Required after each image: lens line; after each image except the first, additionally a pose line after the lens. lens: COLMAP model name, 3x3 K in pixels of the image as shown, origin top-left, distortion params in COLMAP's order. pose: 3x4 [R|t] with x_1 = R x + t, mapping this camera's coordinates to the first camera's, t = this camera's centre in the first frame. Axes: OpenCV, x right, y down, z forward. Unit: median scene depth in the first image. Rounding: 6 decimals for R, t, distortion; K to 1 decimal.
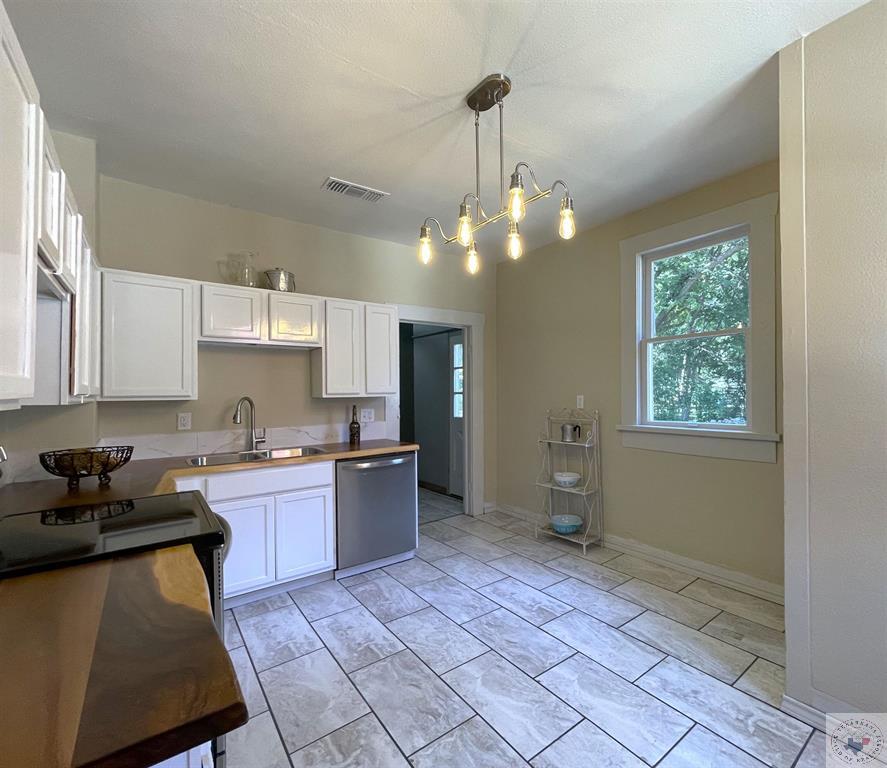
lens RADIAL K [[425.2, 0, 448.4], [0, 425.2, 384.2], [0, 0, 1]] dist [-0.001197, -0.000164]
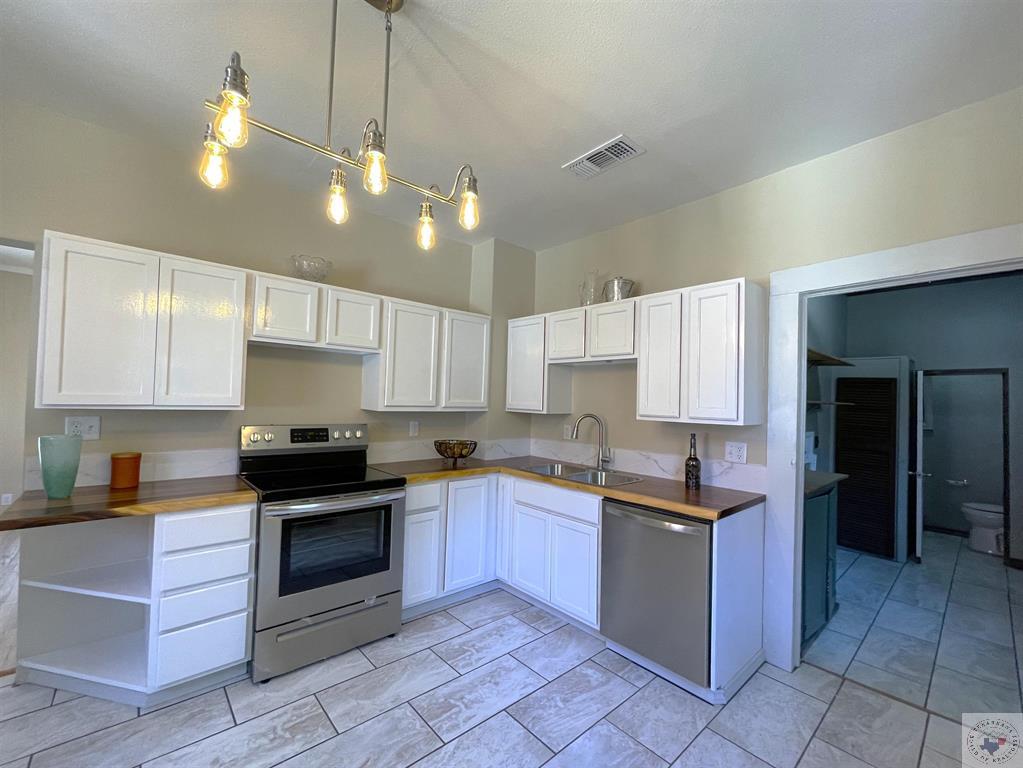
lens RADIAL K [[403.0, 0, 517.1], [0, 403.0, 389.2], [0, 0, 1]] dist [0.001897, 0.000274]
pose [[0.161217, -0.011505, -0.986852, 0.497525], [-0.006917, 0.999894, -0.012787, -0.017915], [0.986895, 0.008888, 0.161120, 0.748649]]
